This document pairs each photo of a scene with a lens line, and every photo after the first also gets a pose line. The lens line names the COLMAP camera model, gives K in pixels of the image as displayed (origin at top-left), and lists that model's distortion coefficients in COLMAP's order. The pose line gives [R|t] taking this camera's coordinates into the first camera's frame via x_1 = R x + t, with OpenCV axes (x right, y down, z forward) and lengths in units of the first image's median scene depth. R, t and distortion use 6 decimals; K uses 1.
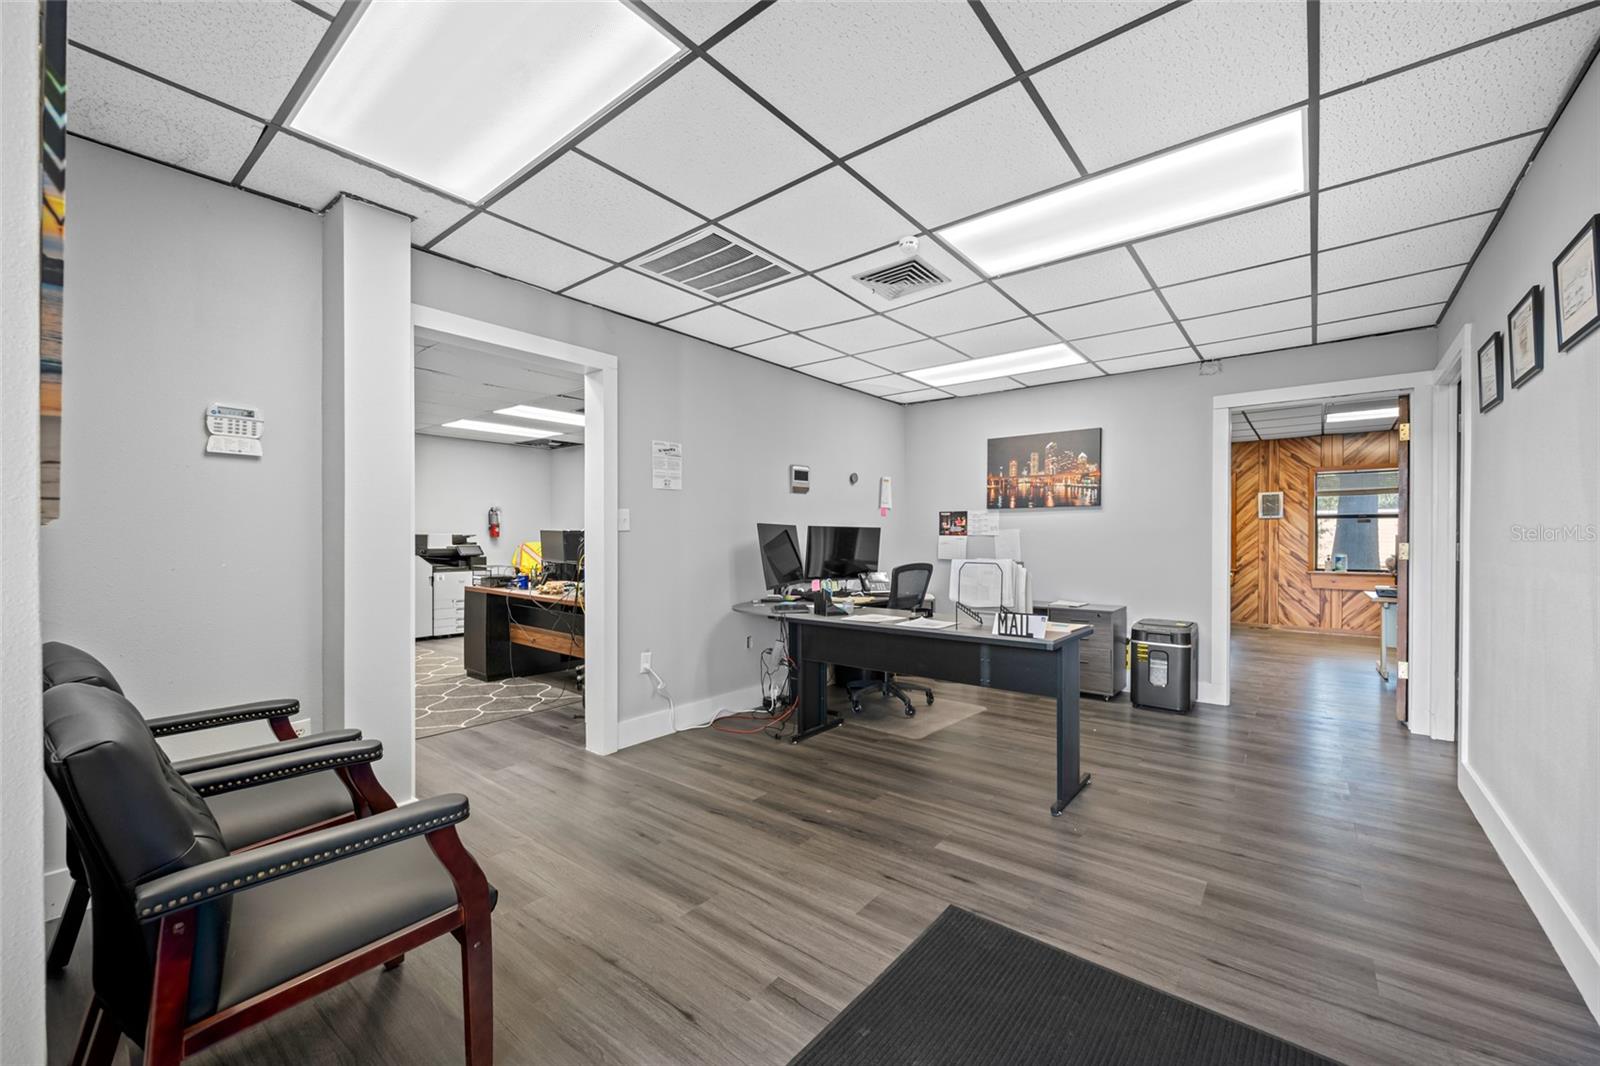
lens RADIAL K [[633.2, 0, 800.7], [0, 633.2, 541.2], [0, 0, 1]] dist [-0.000502, -0.000338]
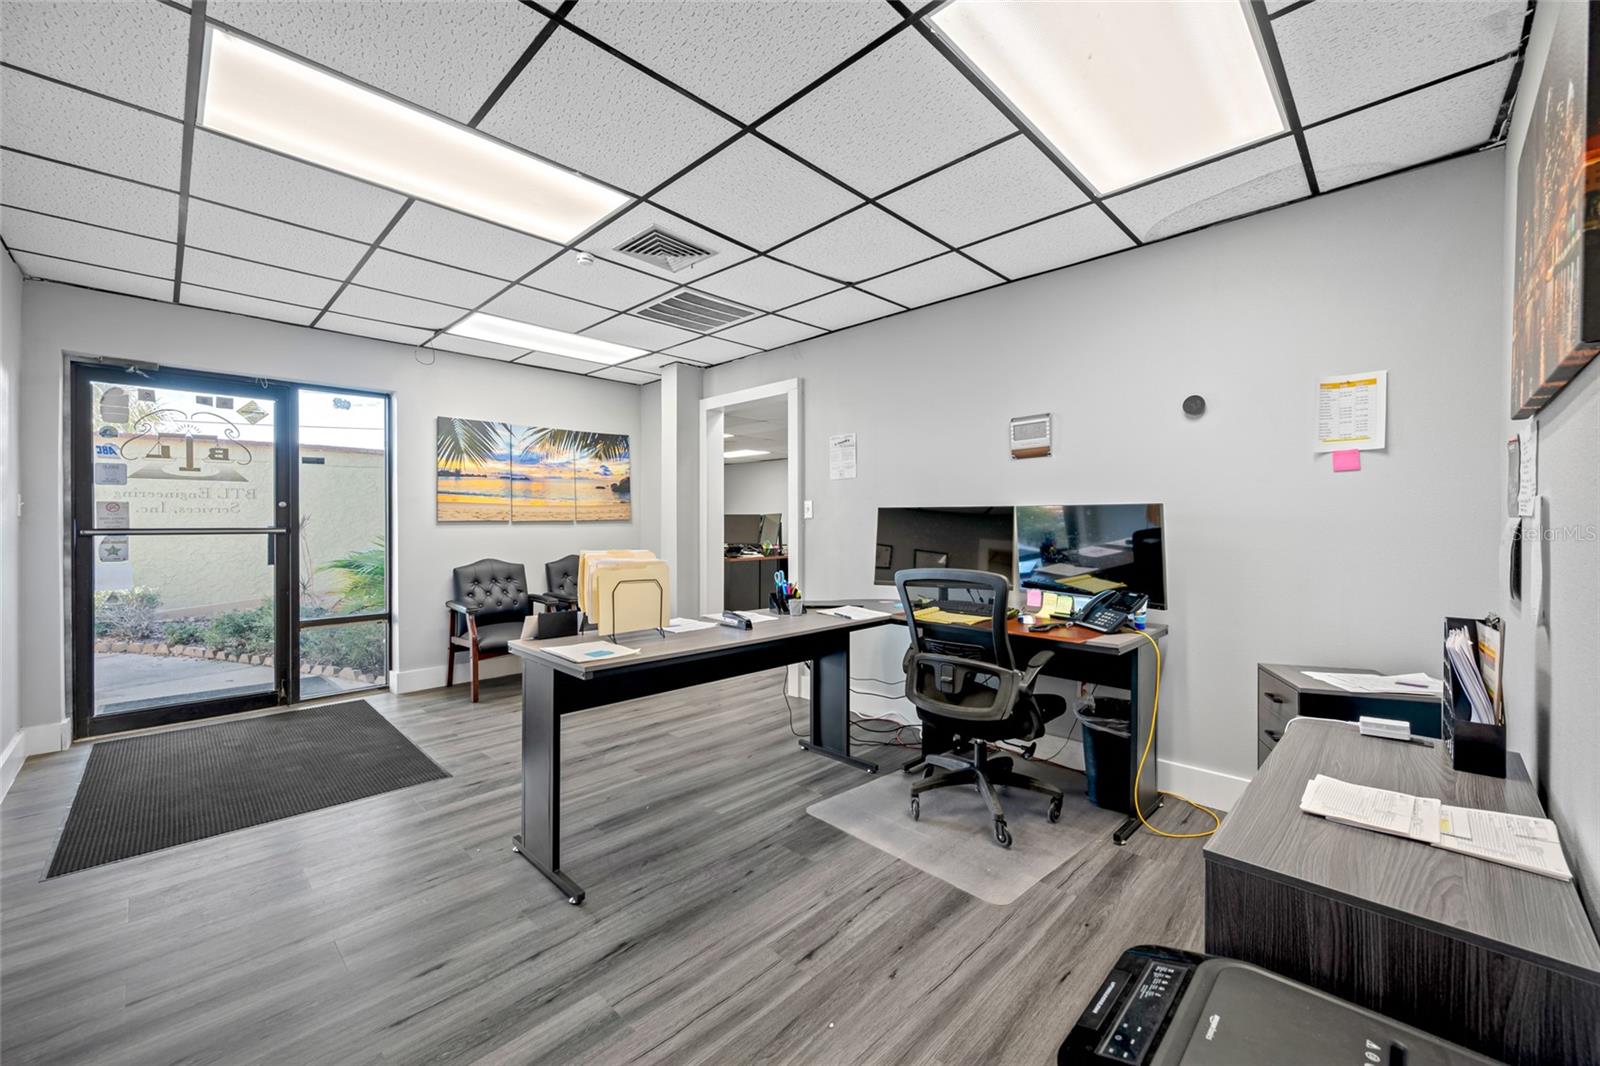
lens RADIAL K [[633.2, 0, 808.4], [0, 633.2, 523.0], [0, 0, 1]] dist [-0.000502, -0.000338]
pose [[-0.081423, 0.001268, -0.996679, 1.131322], [-0.005404, 0.999984, 0.001714, -0.011215], [0.996665, 0.005525, -0.081414, 1.348317]]
